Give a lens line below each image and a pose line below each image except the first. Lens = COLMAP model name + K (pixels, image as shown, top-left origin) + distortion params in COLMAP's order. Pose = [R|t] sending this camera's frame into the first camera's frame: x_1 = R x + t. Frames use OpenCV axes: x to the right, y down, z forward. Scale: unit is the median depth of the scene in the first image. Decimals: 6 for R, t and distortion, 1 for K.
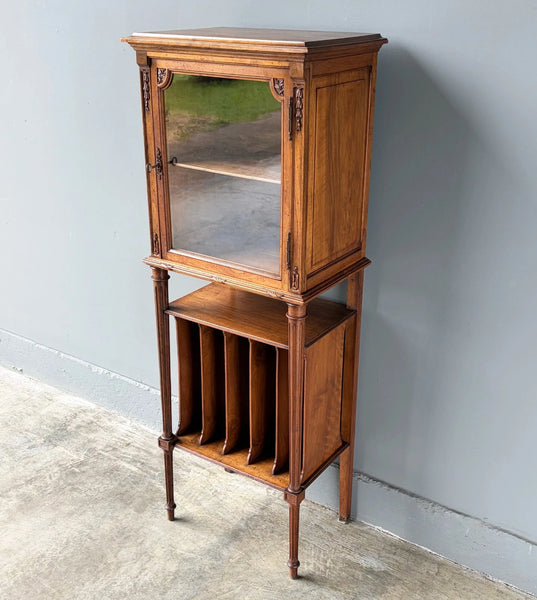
lens RADIAL K [[739.5, 0, 287.8], [0, 739.5, 301.3], [0, 0, 1]] dist [0.010671, 0.000000]
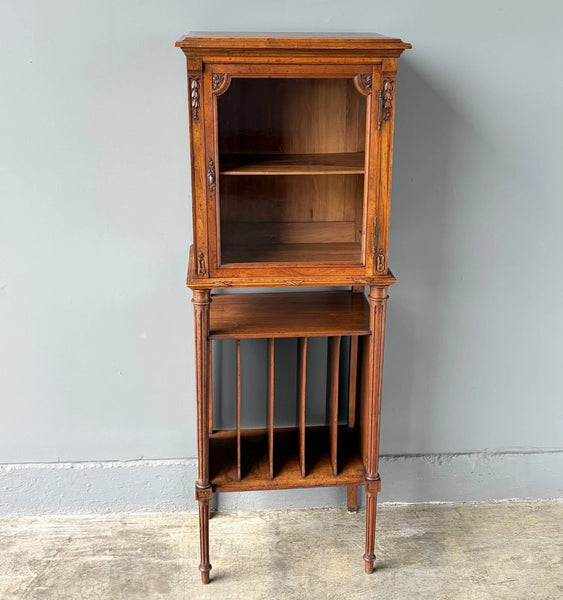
lens RADIAL K [[836.6, 0, 304.8], [0, 836.6, 257.6], [0, 0, 1]] dist [0.012005, 0.000000]
pose [[0.777035, -0.183997, 0.601965, -0.637391], [0.242082, 0.970125, -0.015958, -0.033971], [-0.581045, 0.158125, 0.798363, 0.095065]]
